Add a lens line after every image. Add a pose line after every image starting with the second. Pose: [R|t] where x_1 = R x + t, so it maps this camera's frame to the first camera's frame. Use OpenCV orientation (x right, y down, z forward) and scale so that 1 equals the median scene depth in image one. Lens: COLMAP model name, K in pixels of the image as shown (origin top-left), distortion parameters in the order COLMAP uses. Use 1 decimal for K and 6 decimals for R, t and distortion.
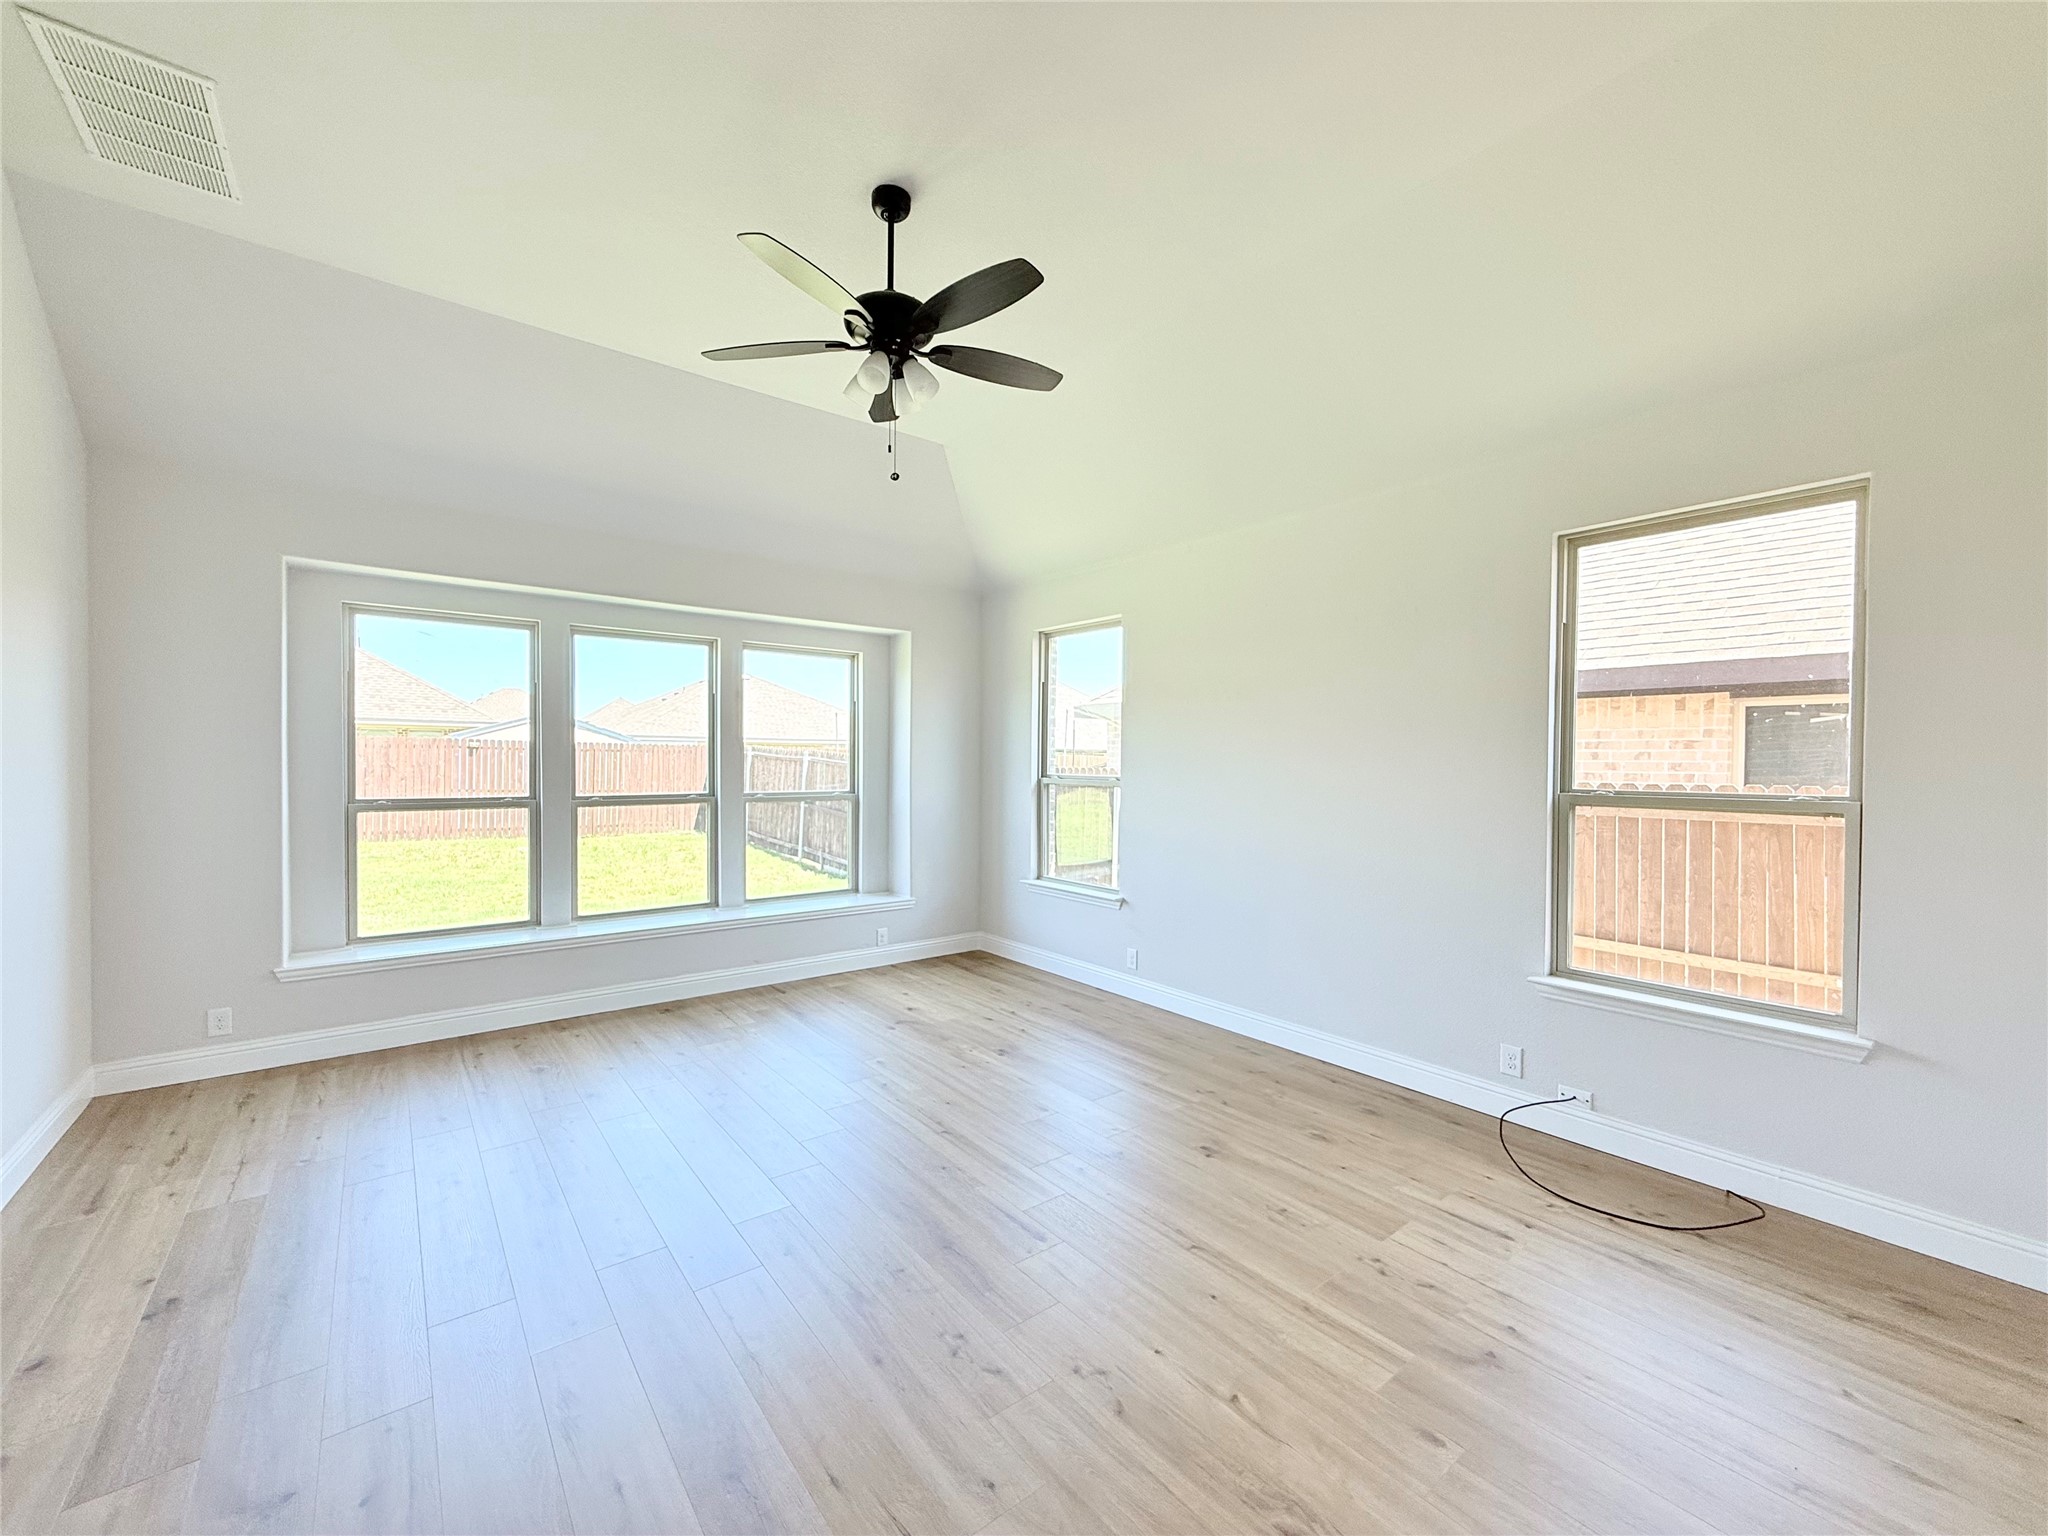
lens RADIAL K [[814.7, 0, 1013.7], [0, 814.7, 771.0], [0, 0, 1]] dist [0.000463, -0.000434]
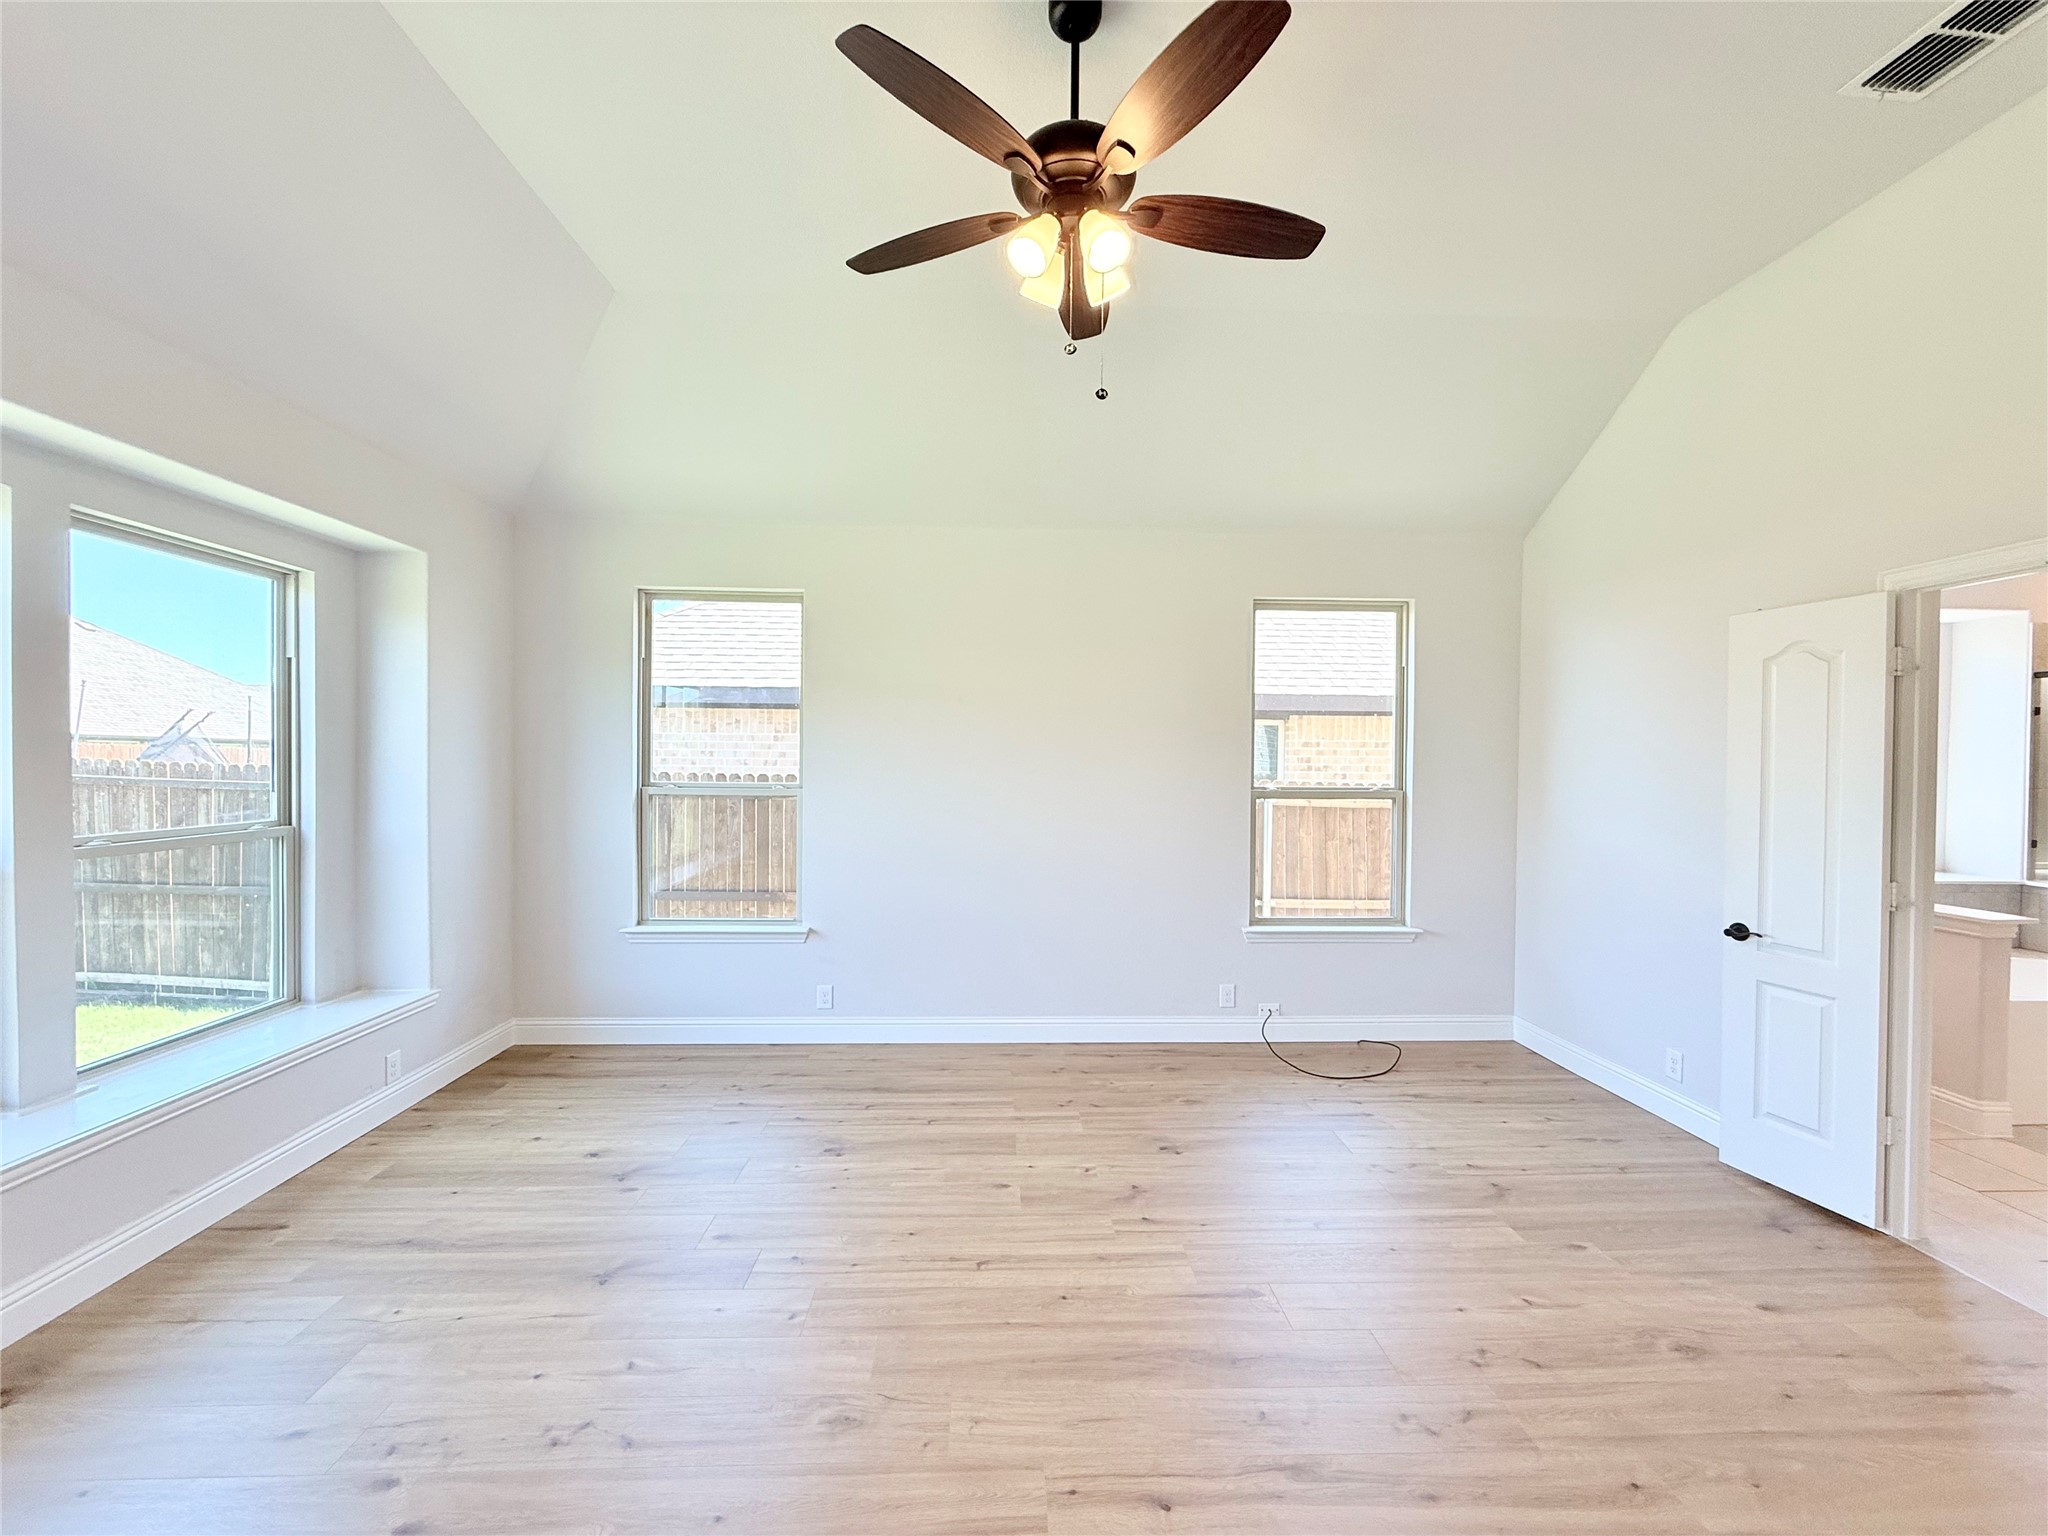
lens RADIAL K [[814.7, 0, 1031.2], [0, 814.7, 775.5], [0, 0, 1]] dist [0.000463, -0.000434]
pose [[0.585924, -0.016758, 0.810192, -0.552822], [0.006194, 0.999850, 0.016202, -0.018507], [-0.810342, -0.004475, 0.585940, 0.434828]]
